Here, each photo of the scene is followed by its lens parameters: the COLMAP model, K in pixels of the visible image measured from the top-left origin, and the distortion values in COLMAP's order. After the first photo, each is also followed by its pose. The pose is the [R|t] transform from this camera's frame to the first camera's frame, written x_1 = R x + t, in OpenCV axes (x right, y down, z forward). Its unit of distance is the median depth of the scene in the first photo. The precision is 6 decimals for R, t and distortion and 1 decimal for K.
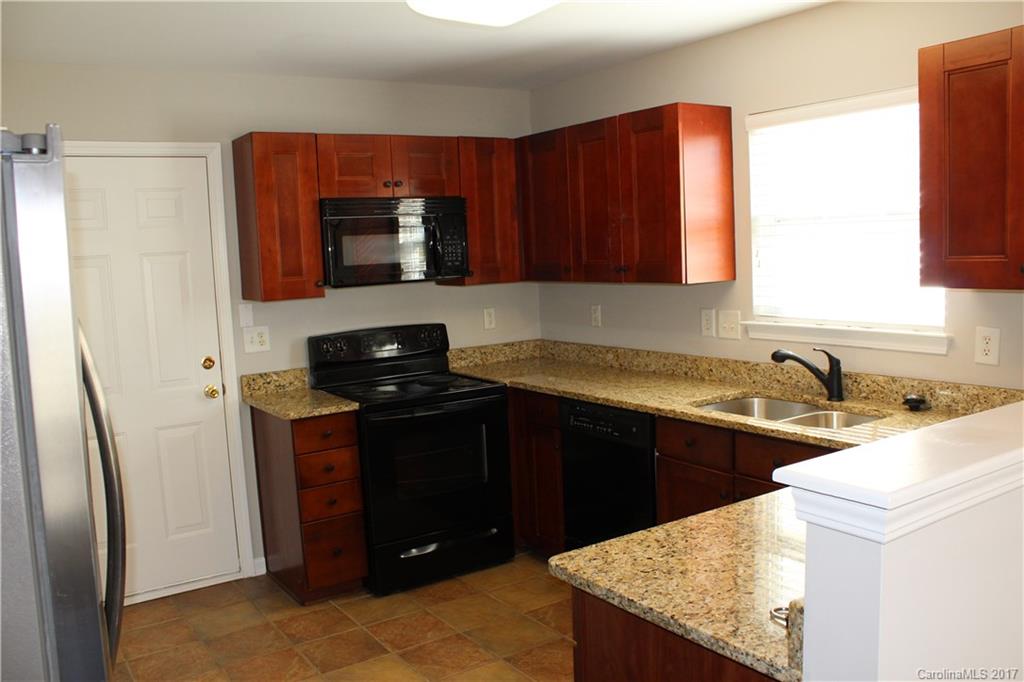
lens RADIAL K [[857.1, 0, 512.0], [0, 857.1, 341.0], [0, 0, 1]] dist [-0.184277, 0.161928]
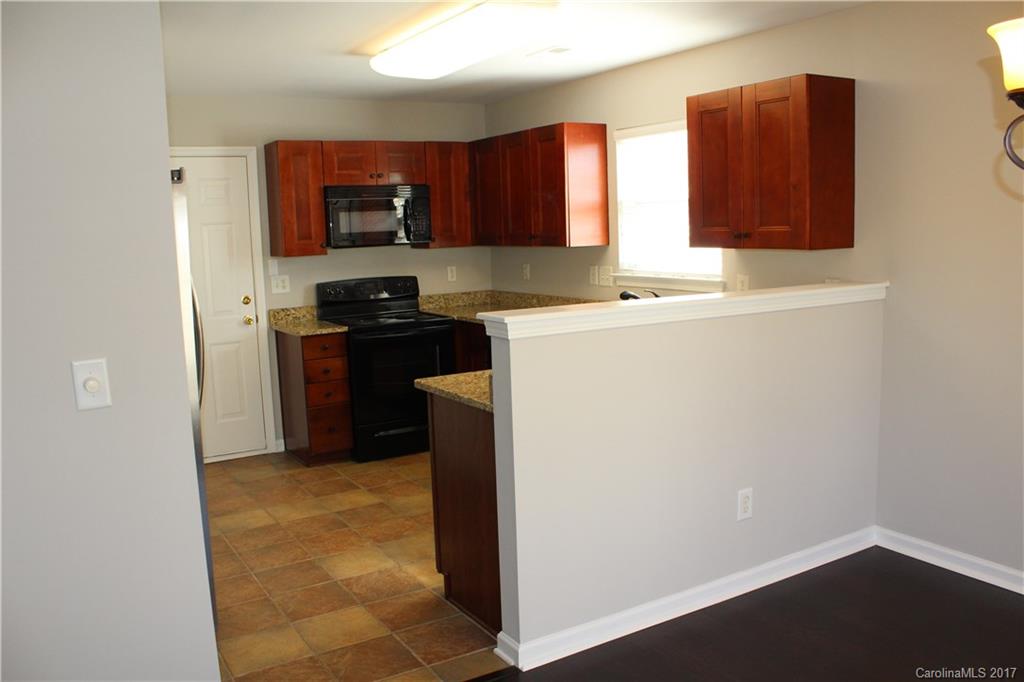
lens RADIAL K [[837.1, 0, 512.0], [0, 837.1, 341.0], [0, 0, 1]] dist [-0.179835, 0.150401]
pose [[0.999198, 0.016169, -0.036637, 0.150977], [-0.015023, 0.999396, 0.031334, 0.047174], [0.037122, -0.030758, 0.998837, -0.407574]]
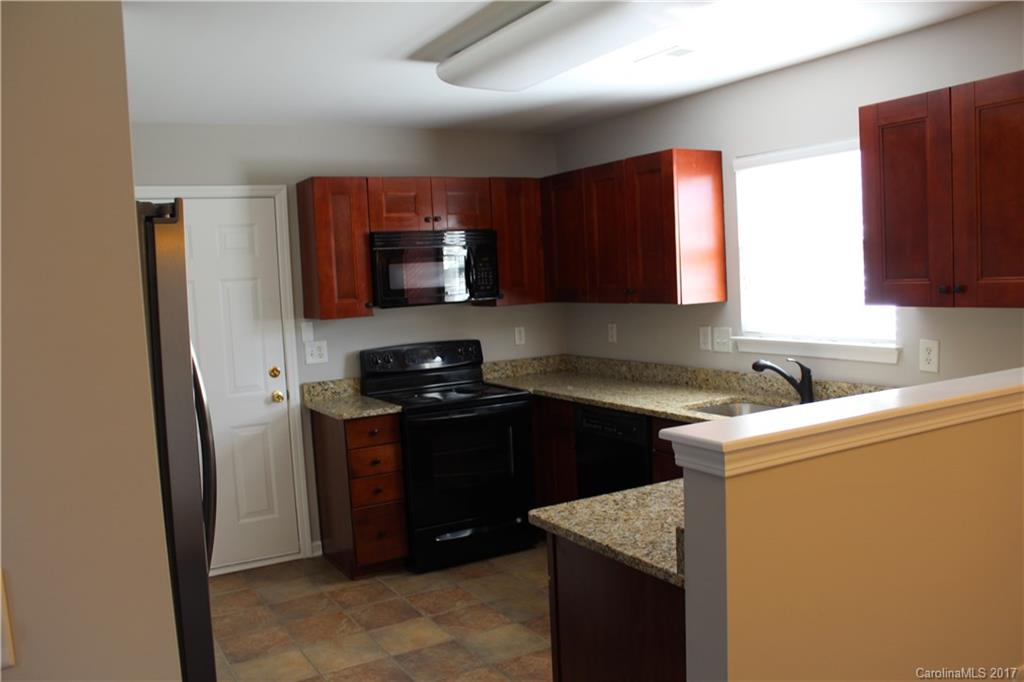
lens RADIAL K [[837.1, 0, 512.0], [0, 837.1, 341.0], [0, 0, 1]] dist [-0.179835, 0.150401]
pose [[0.997830, 0.001016, -0.065828, 0.046101], [-0.002690, 0.999675, -0.025347, 0.011292], [0.065781, 0.025469, 0.997509, -0.134657]]
